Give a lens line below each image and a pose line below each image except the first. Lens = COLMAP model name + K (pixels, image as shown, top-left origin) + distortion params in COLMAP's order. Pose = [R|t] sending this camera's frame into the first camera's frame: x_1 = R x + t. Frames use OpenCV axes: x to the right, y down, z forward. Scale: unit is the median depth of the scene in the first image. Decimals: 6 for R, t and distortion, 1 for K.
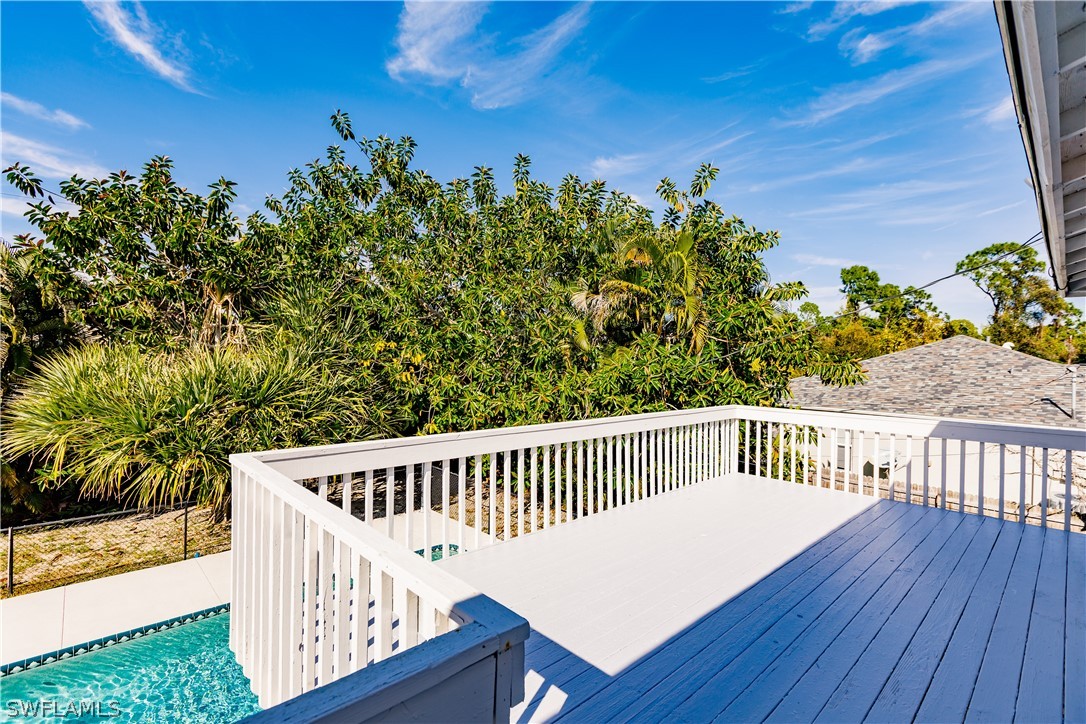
lens RADIAL K [[495.8, 0, 543.0], [0, 495.8, 362.0], [0, 0, 1]] dist [0.000117, -0.000065]
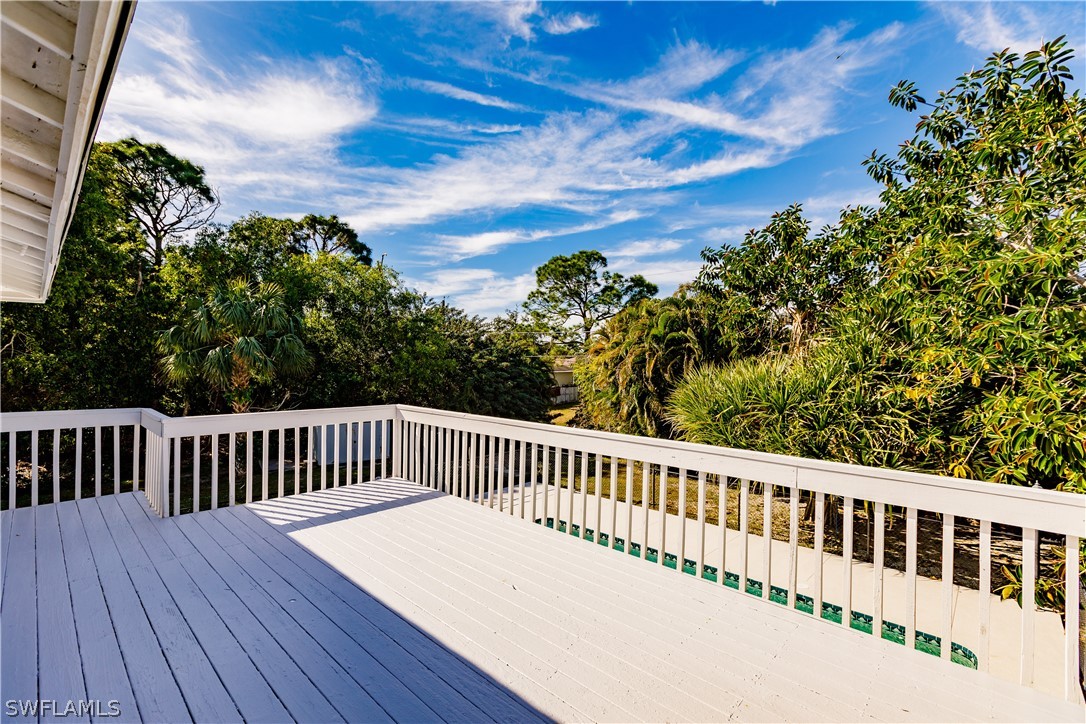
lens RADIAL K [[481.9, 0, 541.1], [0, 481.9, 360.7], [0, 0, 1]] dist [0.000957, 0.000028]
pose [[0.065709, -0.020037, -0.997638, 0.730823], [-0.010968, 0.999723, -0.020802, 0.009728], [0.997779, 0.012309, 0.065471, 0.667446]]
